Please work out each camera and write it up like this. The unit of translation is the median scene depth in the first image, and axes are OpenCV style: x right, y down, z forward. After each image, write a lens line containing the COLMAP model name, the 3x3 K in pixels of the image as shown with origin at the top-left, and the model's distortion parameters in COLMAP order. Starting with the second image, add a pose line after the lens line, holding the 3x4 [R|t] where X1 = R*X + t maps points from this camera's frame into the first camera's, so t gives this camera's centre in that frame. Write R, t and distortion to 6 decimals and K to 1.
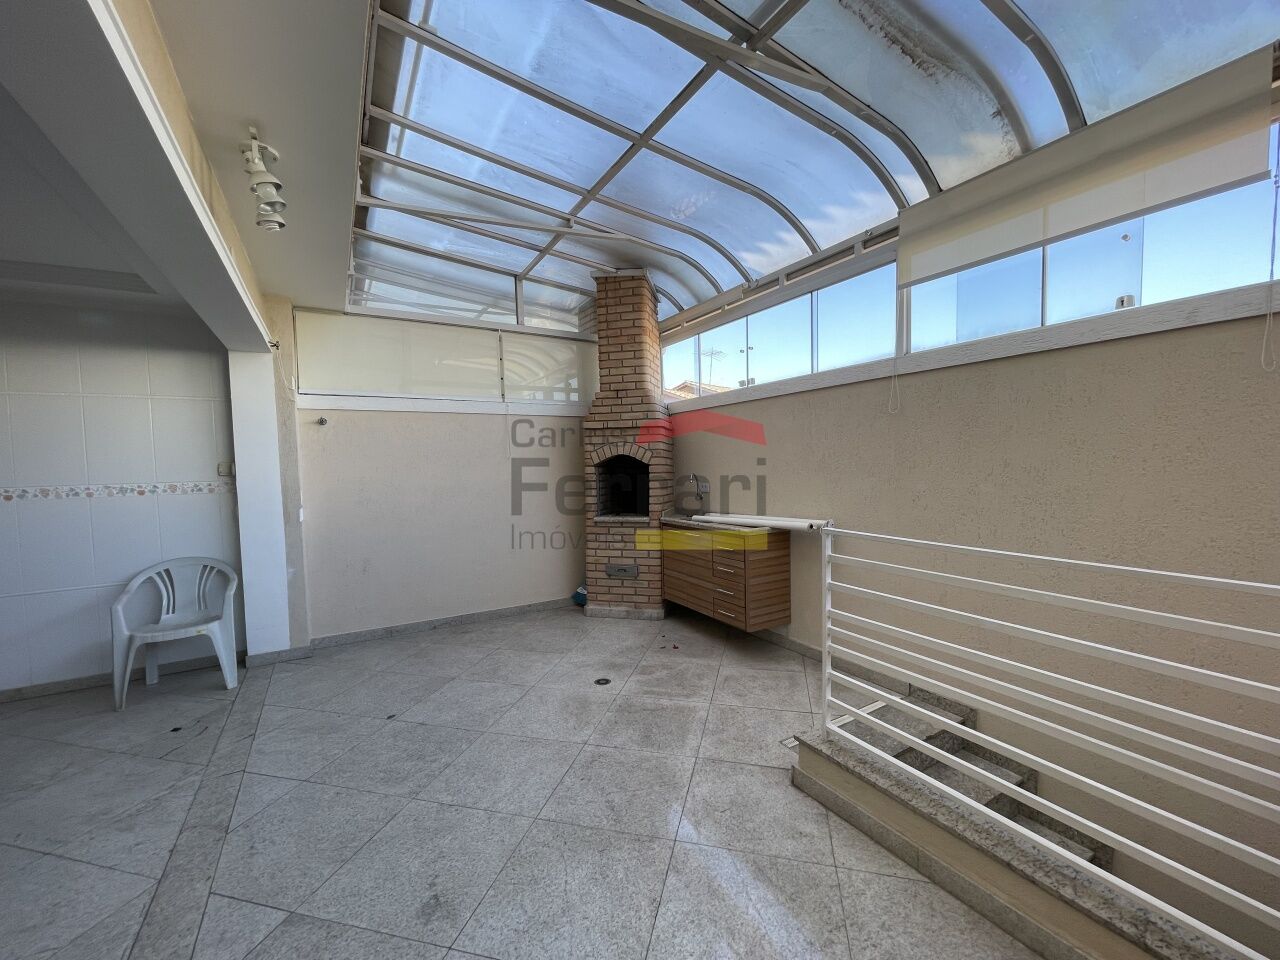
lens RADIAL K [[516.1, 0, 646.7], [0, 516.1, 489.9], [0, 0, 1]] dist [0.014110, -0.008434]
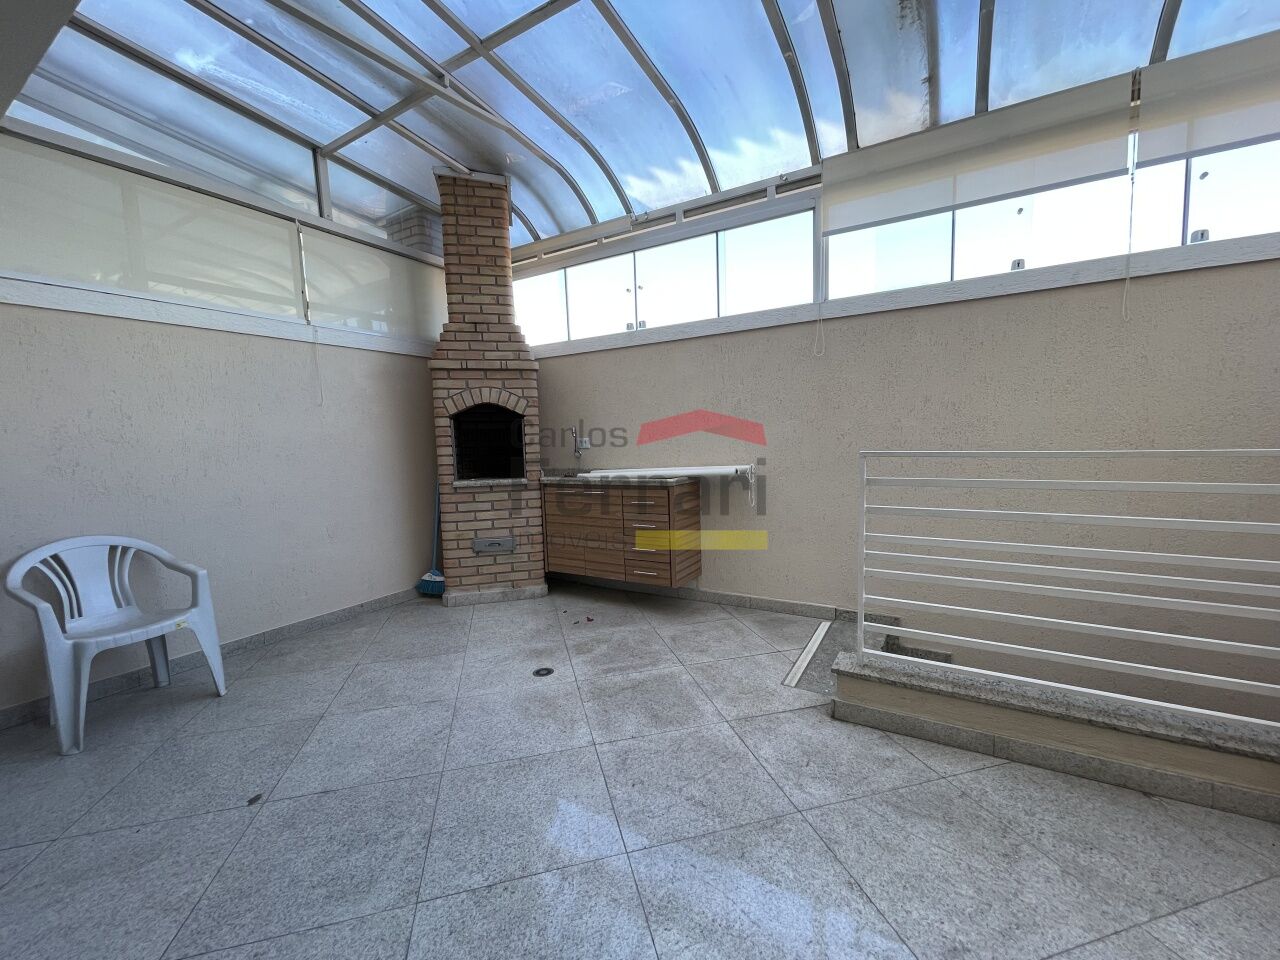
lens RADIAL K [[516.1, 0, 646.7], [0, 516.1, 489.9], [0, 0, 1]] dist [0.014110, -0.008434]
pose [[0.874145, -0.050402, 0.483042, -0.249088], [0.035646, 0.998576, 0.039688, 0.049130], [-0.484355, -0.017474, 0.874697, 0.177003]]
